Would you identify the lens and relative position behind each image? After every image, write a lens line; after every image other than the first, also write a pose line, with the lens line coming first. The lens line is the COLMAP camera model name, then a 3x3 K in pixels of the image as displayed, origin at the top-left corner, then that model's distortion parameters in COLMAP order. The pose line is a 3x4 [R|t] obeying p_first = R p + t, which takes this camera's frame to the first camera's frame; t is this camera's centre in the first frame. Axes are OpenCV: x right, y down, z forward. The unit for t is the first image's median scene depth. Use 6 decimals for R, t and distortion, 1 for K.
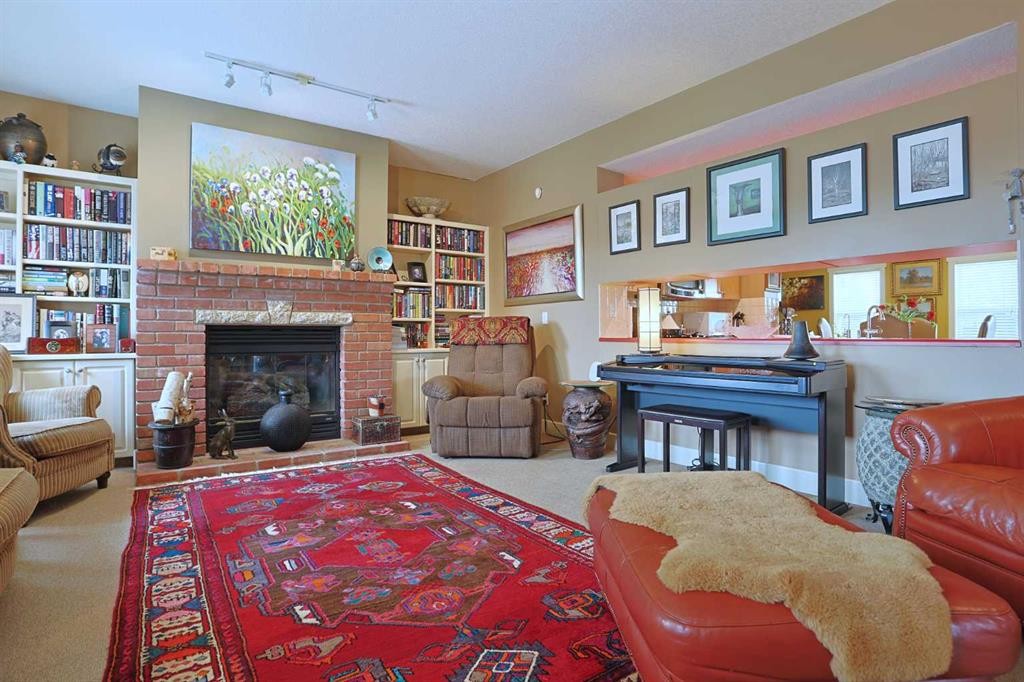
lens RADIAL K [[558.2, 0, 512.9], [0, 558.2, 334.7], [0, 0, 1]] dist [-0.079799, 0.038186]
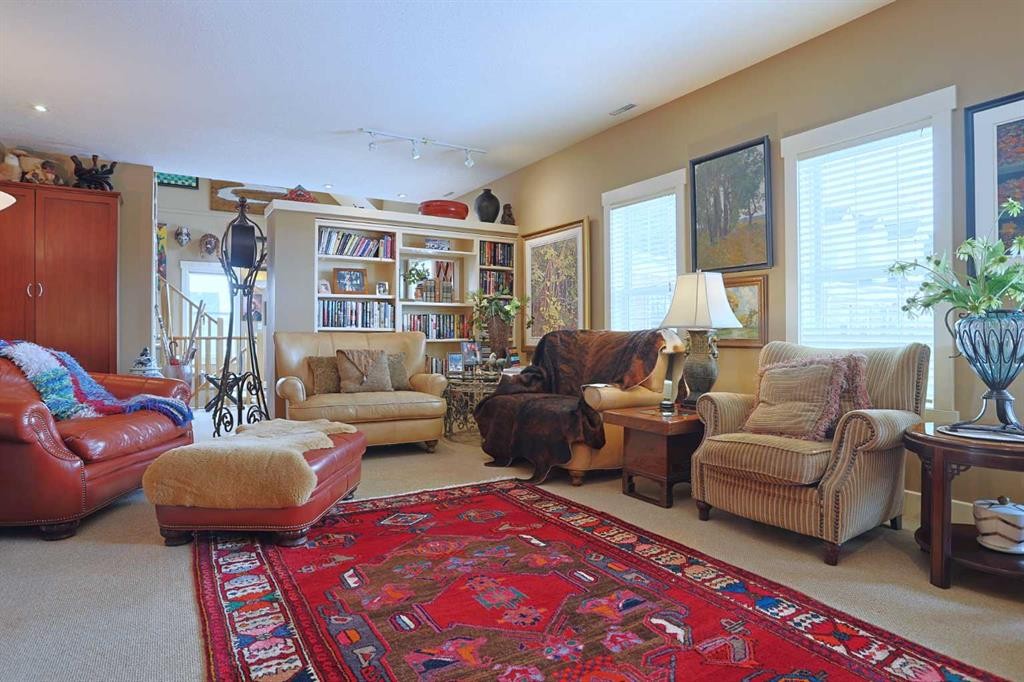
lens RADIAL K [[558.2, 0, 512.9], [0, 558.2, 334.7], [0, 0, 1]] dist [-0.079799, 0.038186]
pose [[-0.998219, 0.001048, 0.059654, -0.346966], [0.001100, 0.999999, 0.000850, -0.001438], [-0.059653, 0.000914, -0.998219, 1.995784]]
